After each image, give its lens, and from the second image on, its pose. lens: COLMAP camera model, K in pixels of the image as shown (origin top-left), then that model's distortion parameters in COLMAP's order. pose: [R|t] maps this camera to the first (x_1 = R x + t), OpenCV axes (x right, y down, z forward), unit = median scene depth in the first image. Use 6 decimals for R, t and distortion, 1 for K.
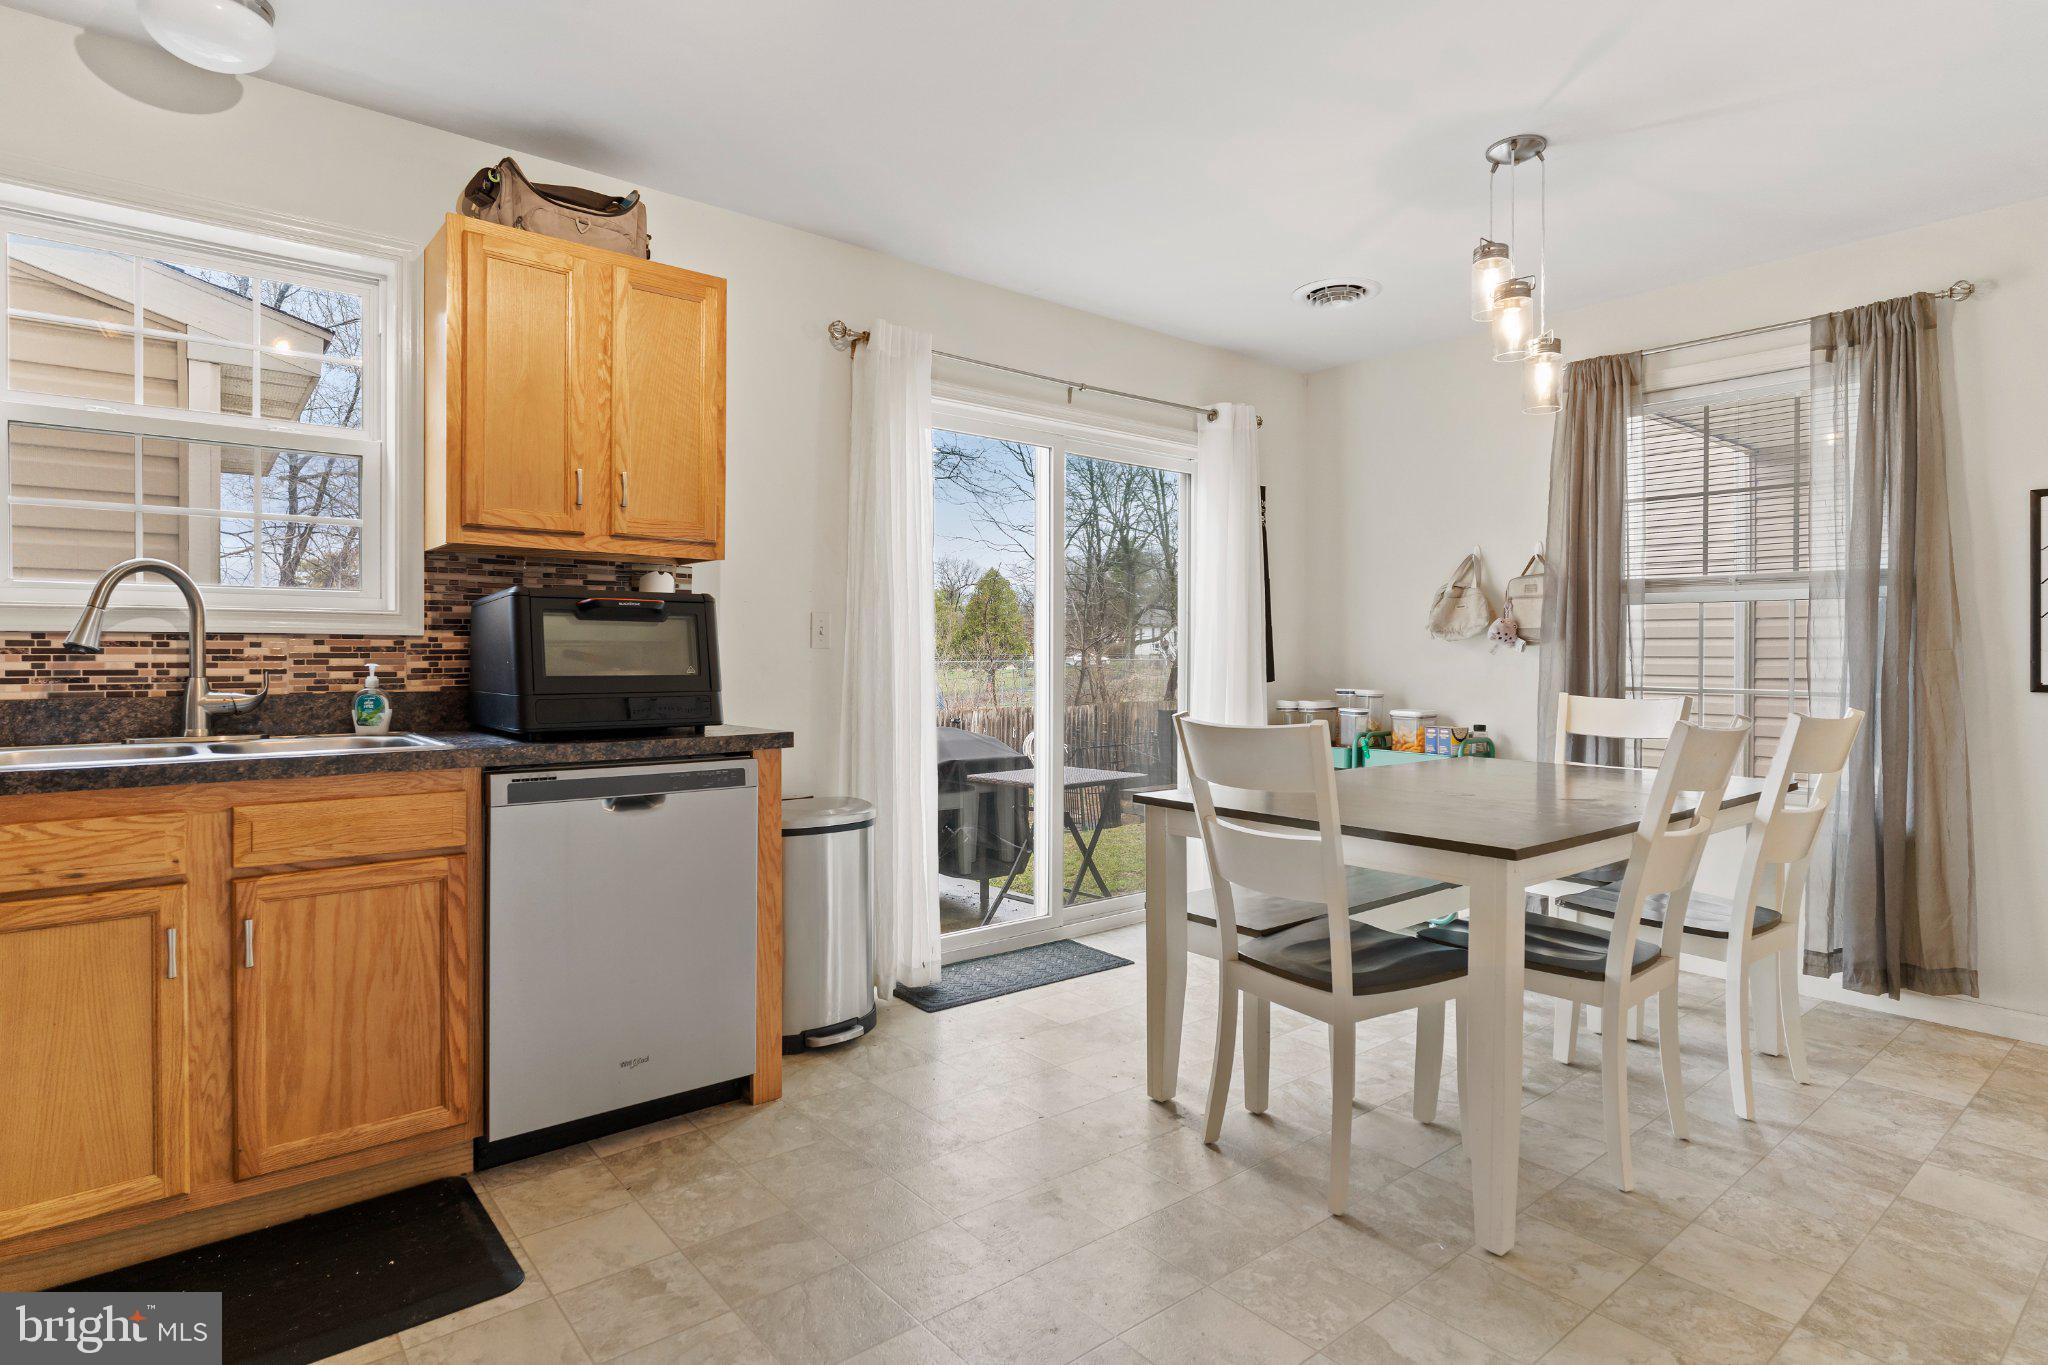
lens RADIAL K [[1055.0, 0, 1022.1], [0, 1055.0, 663.8], [0, 0, 1]] dist [0.001571, 0.001189]
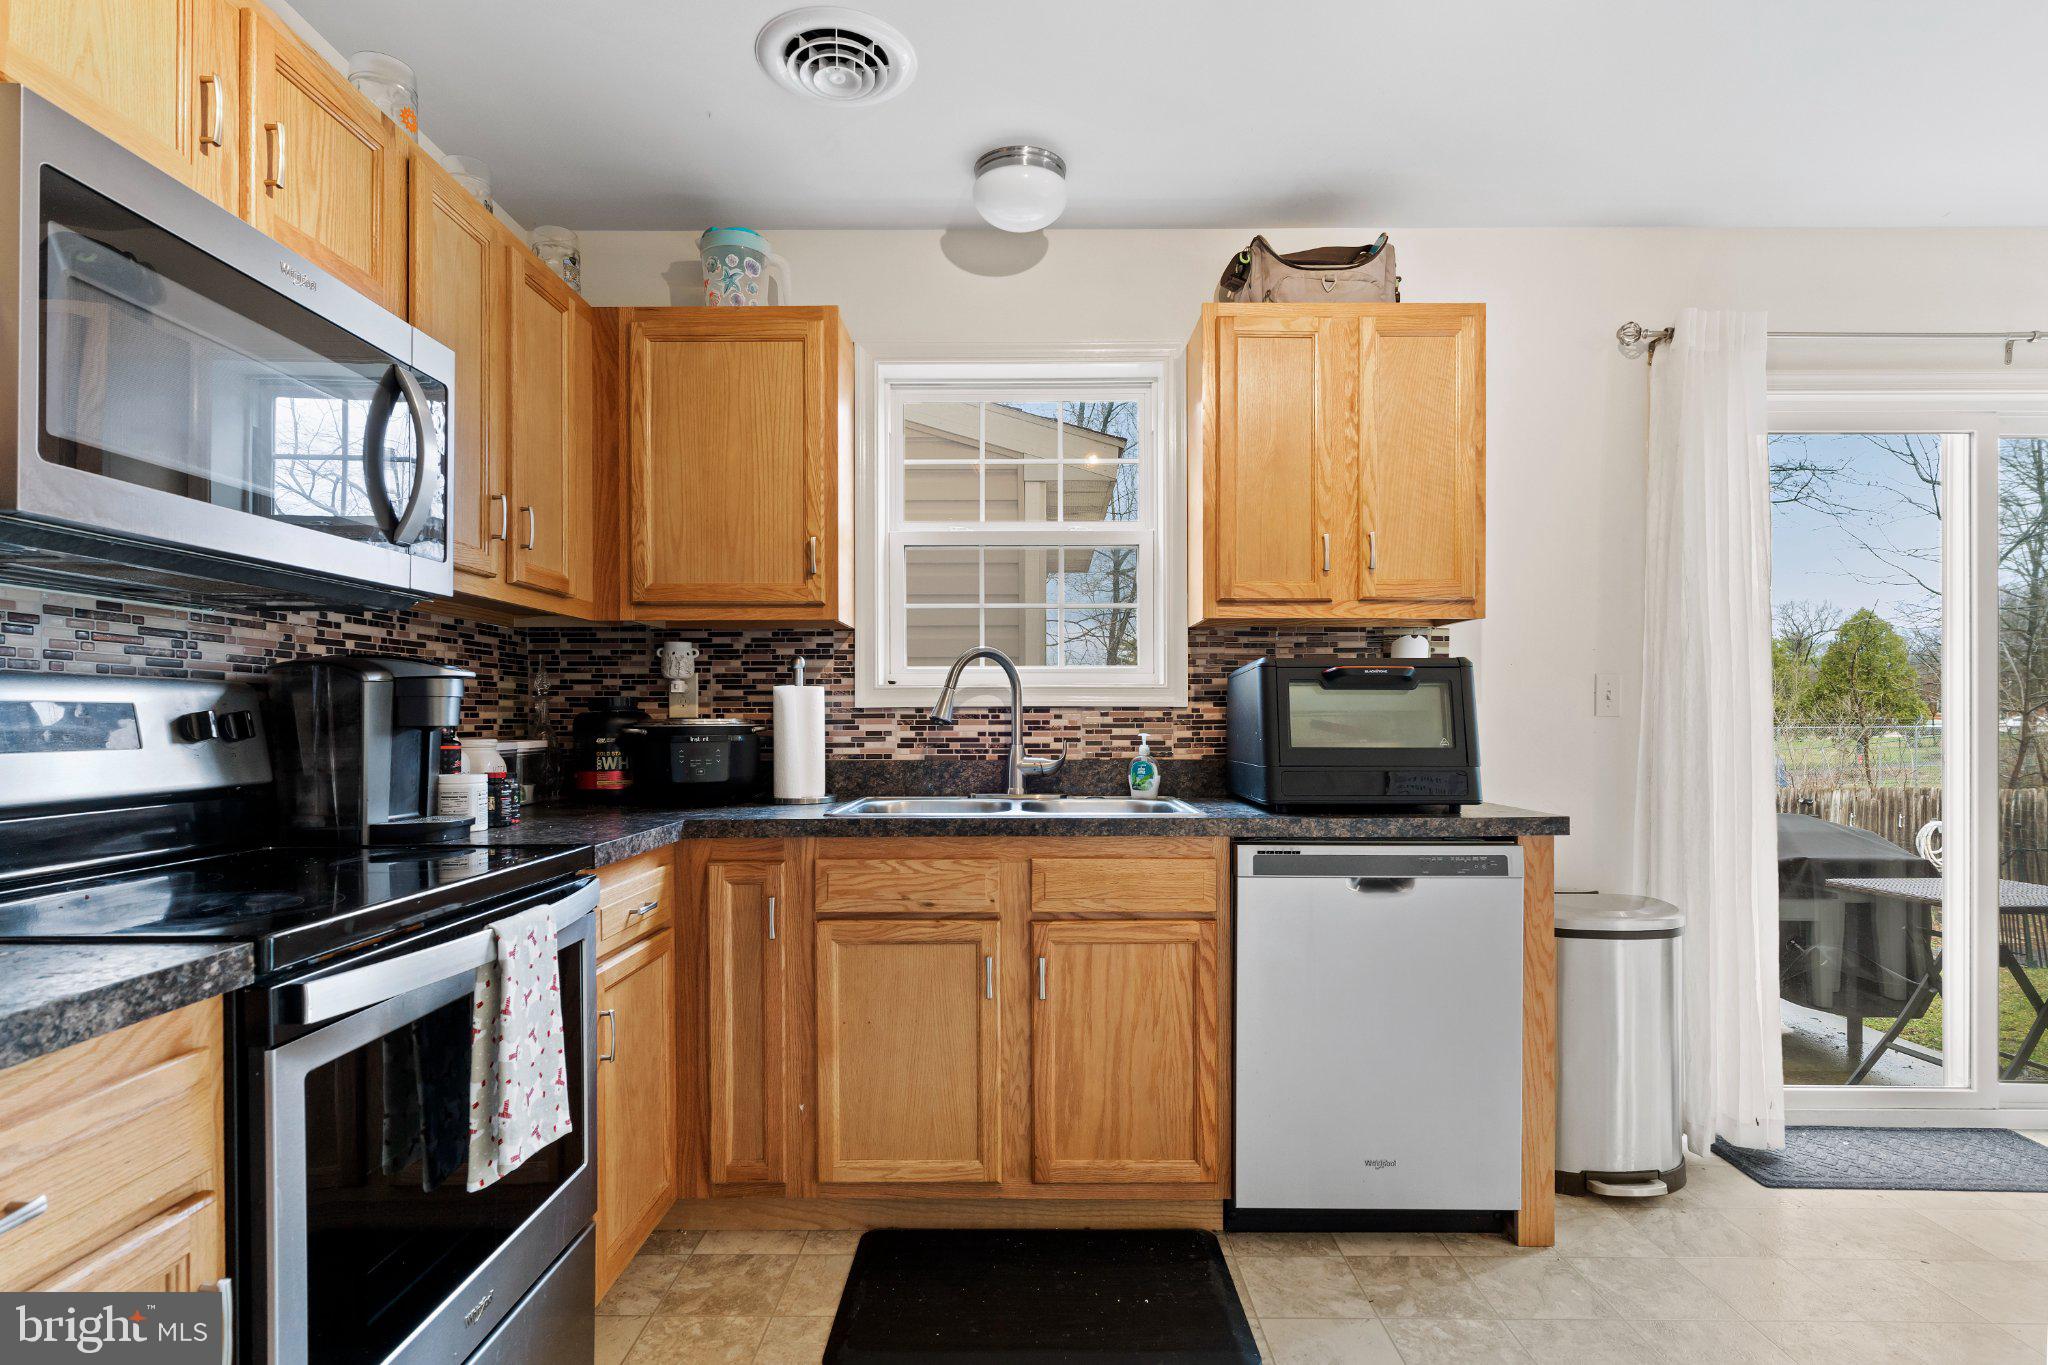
lens RADIAL K [[1054.4, 0, 1018.4], [0, 1054.4, 714.8], [0, 0, 1]] dist [-0.007117, 0.002553]
pose [[0.761209, -0.003183, -0.648499, -0.005354], [-0.004861, 0.999932, -0.010614, -0.005385], [0.648489, 0.011231, 0.761142, 0.063993]]
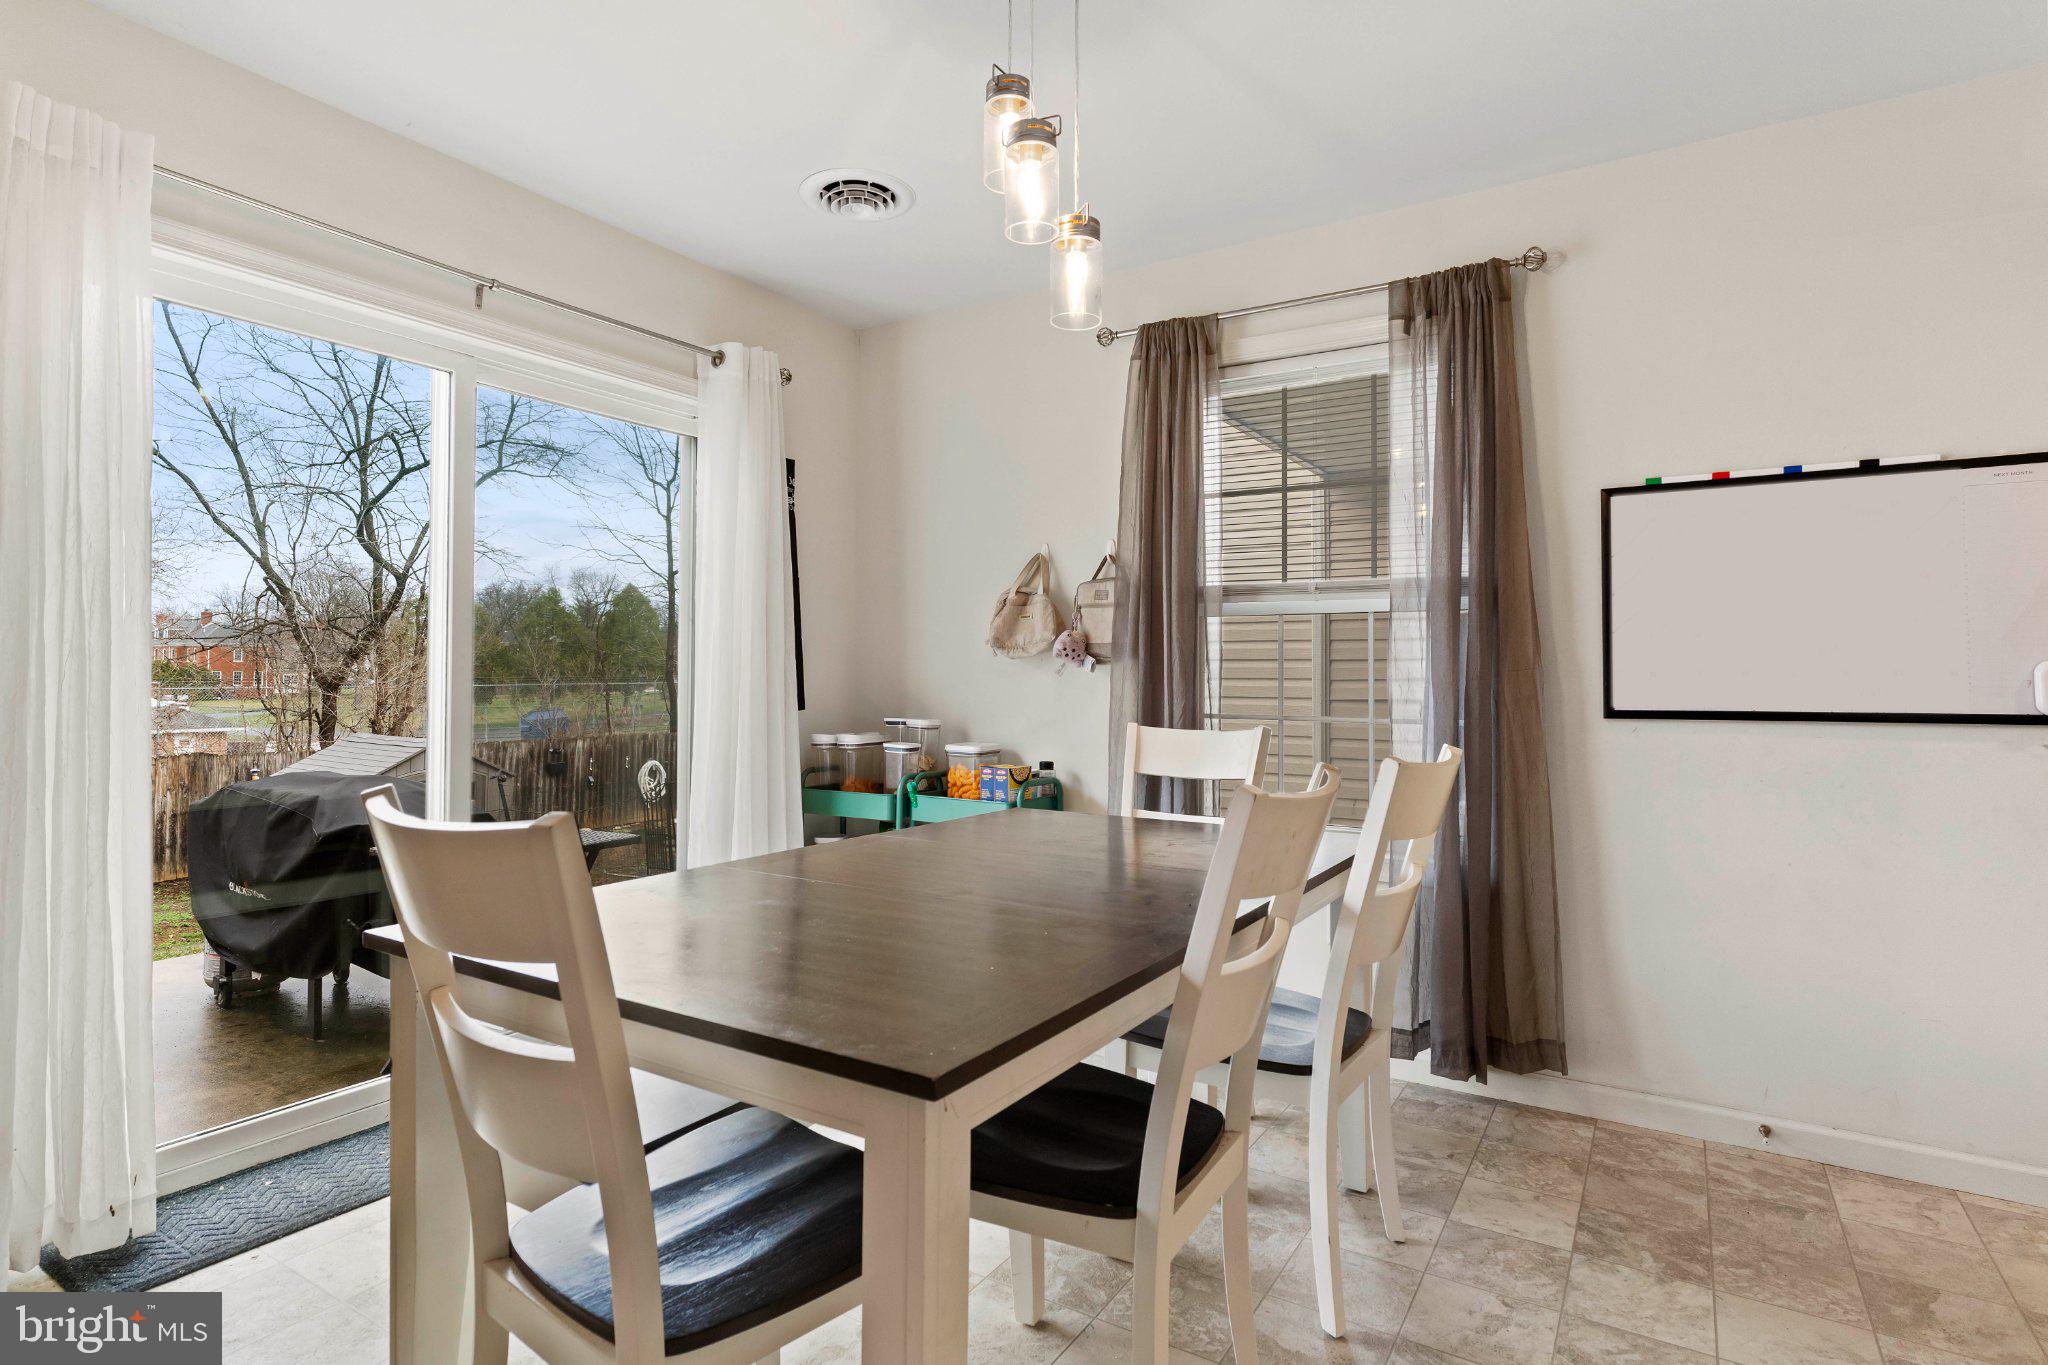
lens RADIAL K [[1062.8, 0, 1015.6], [0, 1062.8, 672.0], [0, 0, 1]] dist [-0.003663, 0.000038]
pose [[0.948614, 0.001303, 0.316432, 0.214770], [0.002666, 0.999923, -0.012109, -0.002331], [-0.316424, 0.012330, 0.948538, 0.323931]]
